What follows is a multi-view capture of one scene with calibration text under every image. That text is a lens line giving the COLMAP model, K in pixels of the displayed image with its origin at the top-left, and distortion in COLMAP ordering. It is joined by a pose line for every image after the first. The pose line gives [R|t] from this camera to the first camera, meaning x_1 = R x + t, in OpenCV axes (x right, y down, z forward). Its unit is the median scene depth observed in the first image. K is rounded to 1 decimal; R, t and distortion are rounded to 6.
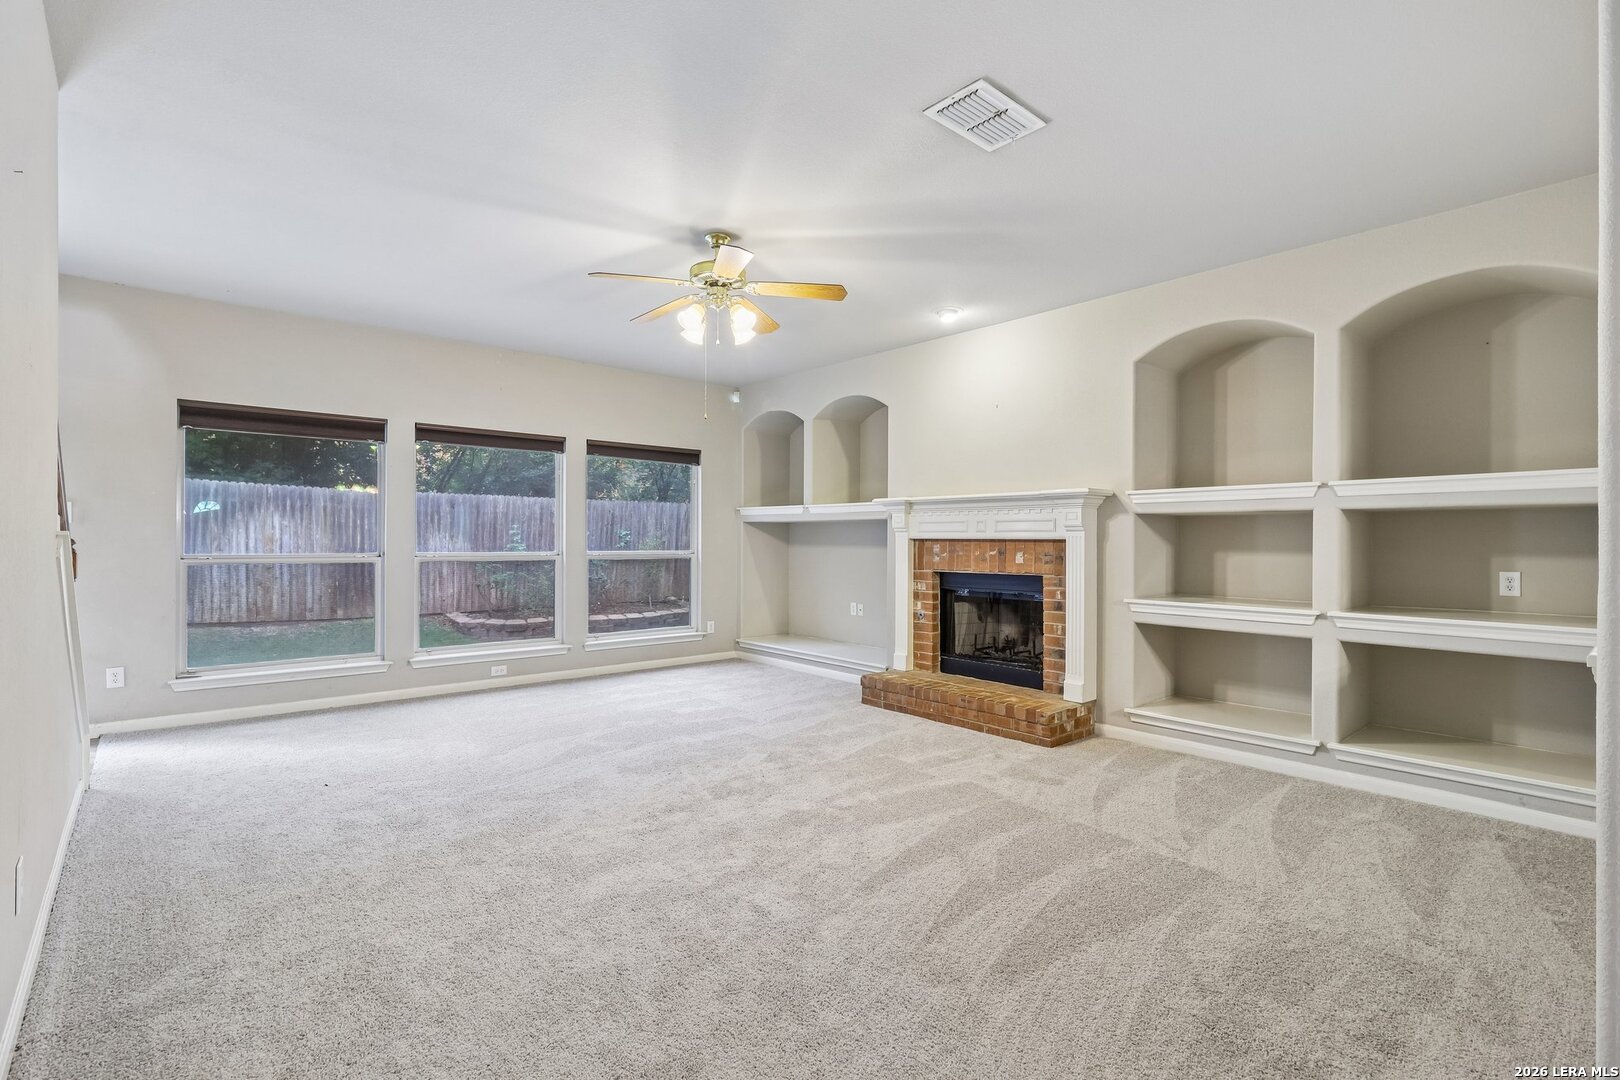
lens RADIAL K [[752.8, 0, 808.8], [0, 752.8, 538.7], [0, 0, 1]] dist [0.002129, -0.000571]
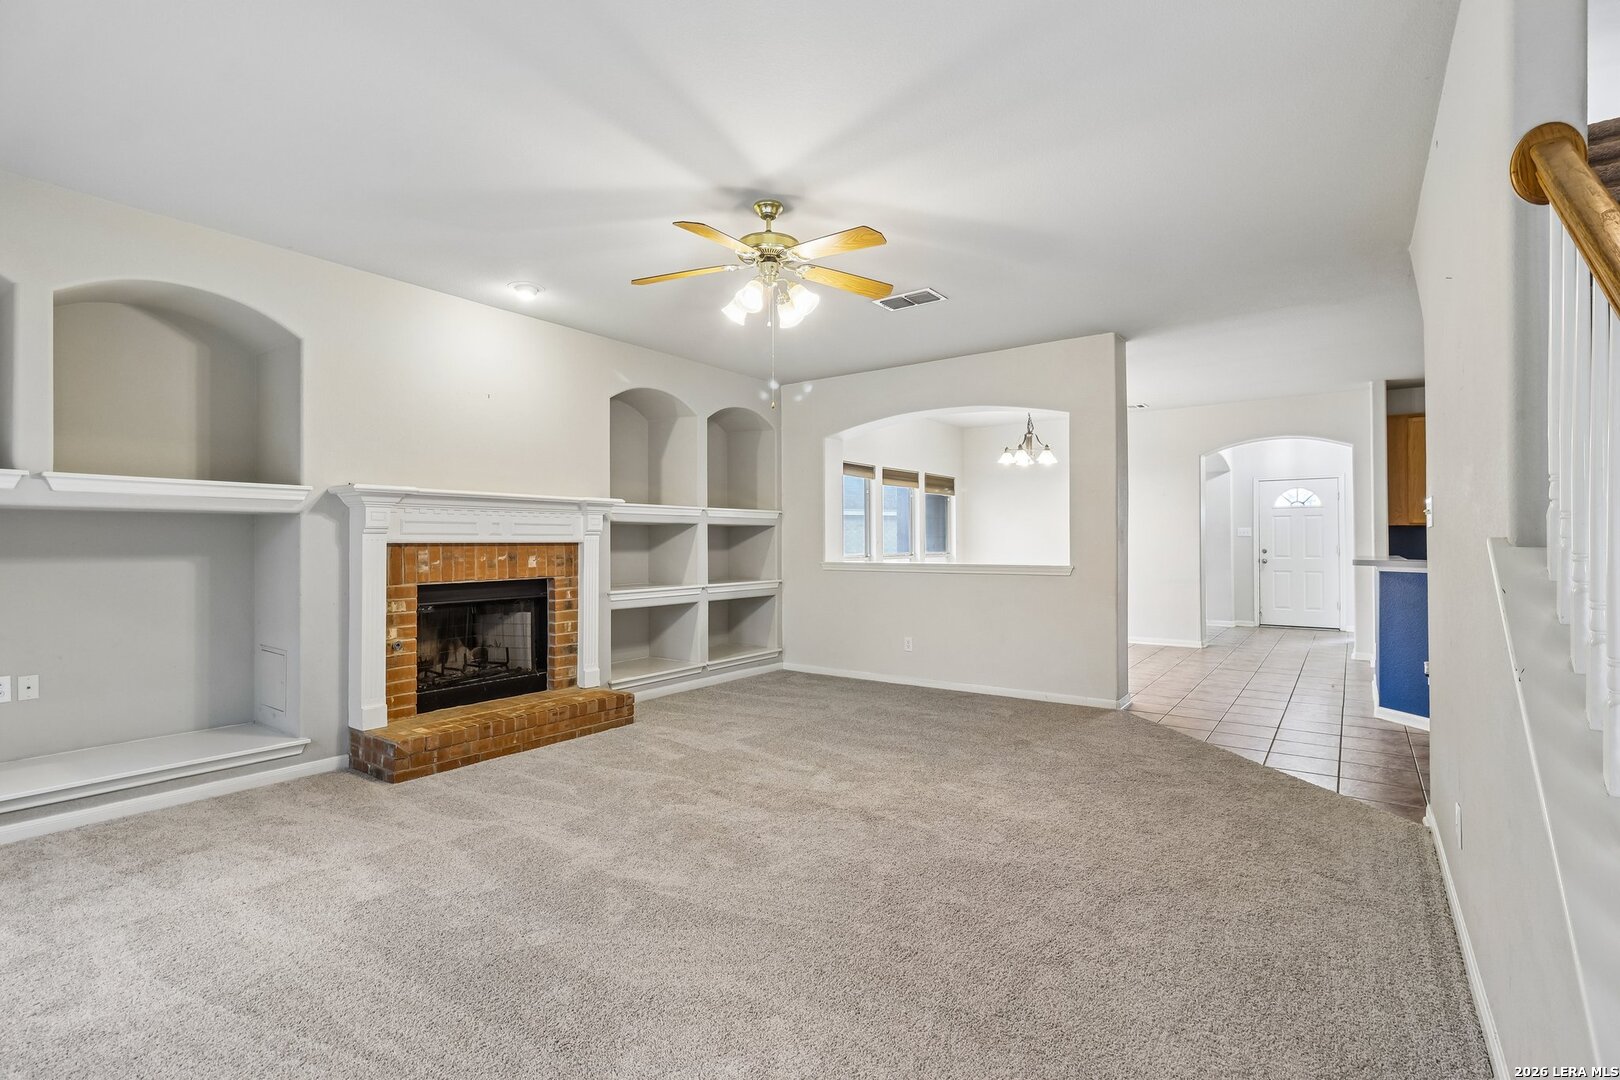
lens RADIAL K [[752.8, 0, 805.8], [0, 752.8, 537.8], [0, 0, 1]] dist [0.002129, -0.000571]
pose [[-0.224932, 0.000209, 0.974374, -0.736272], [0.000422, 1.000000, -0.000117, -0.005408], [-0.974374, 0.000385, -0.224932, 0.851166]]
